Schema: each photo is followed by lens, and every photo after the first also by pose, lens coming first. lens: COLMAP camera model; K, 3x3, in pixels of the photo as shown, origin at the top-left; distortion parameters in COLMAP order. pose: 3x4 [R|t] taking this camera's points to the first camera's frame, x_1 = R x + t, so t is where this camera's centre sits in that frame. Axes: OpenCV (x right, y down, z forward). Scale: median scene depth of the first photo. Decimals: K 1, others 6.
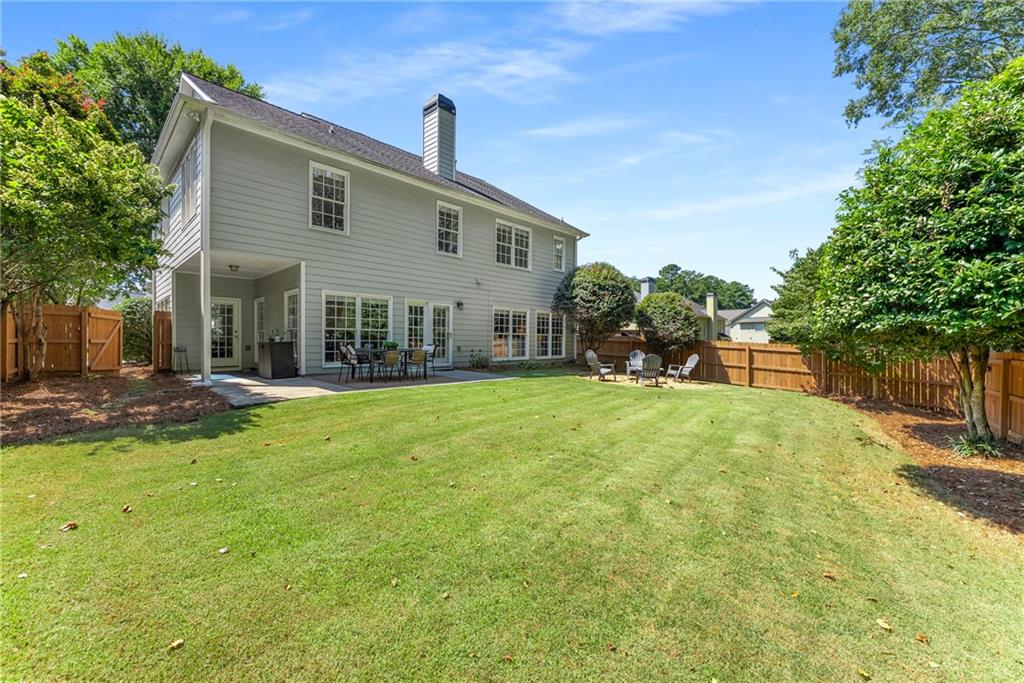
lens RADIAL K [[416.3, 0, 512.0], [0, 416.3, 341.5], [0, 0, 1]] dist [0.000000, -0.000002]
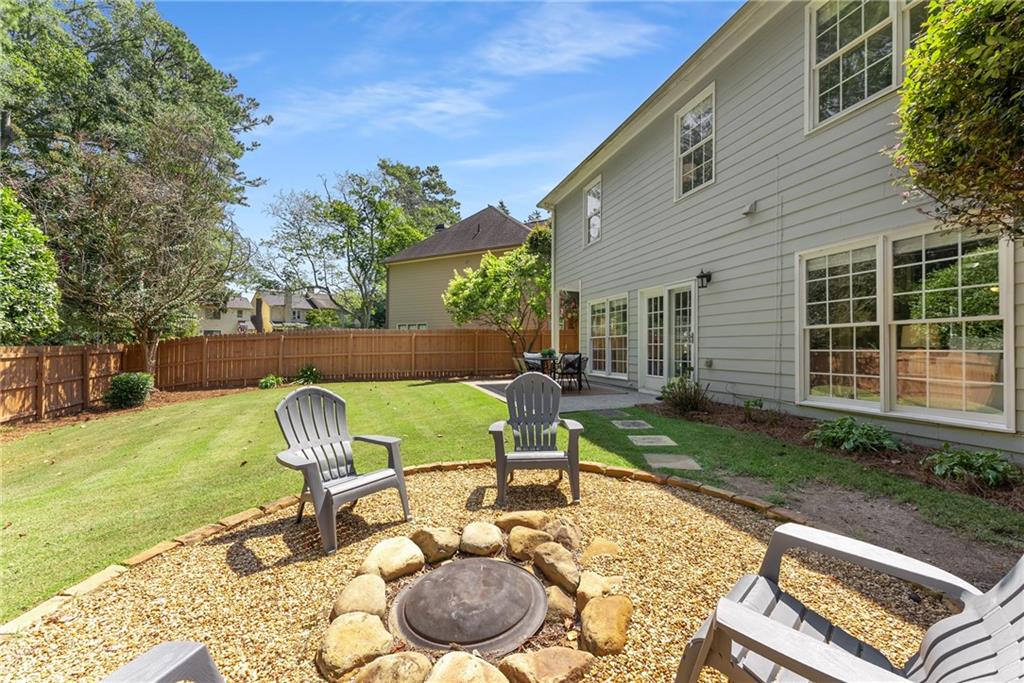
lens RADIAL K [[416.3, 0, 512.0], [0, 416.3, 341.5], [0, 0, 1]] dist [0.000000, -0.000002]
pose [[-0.494640, -0.017704, -0.868918, 0.458070], [-0.002349, 0.999816, -0.019034, -0.000997], [0.869095, -0.007374, -0.494590, 1.128440]]
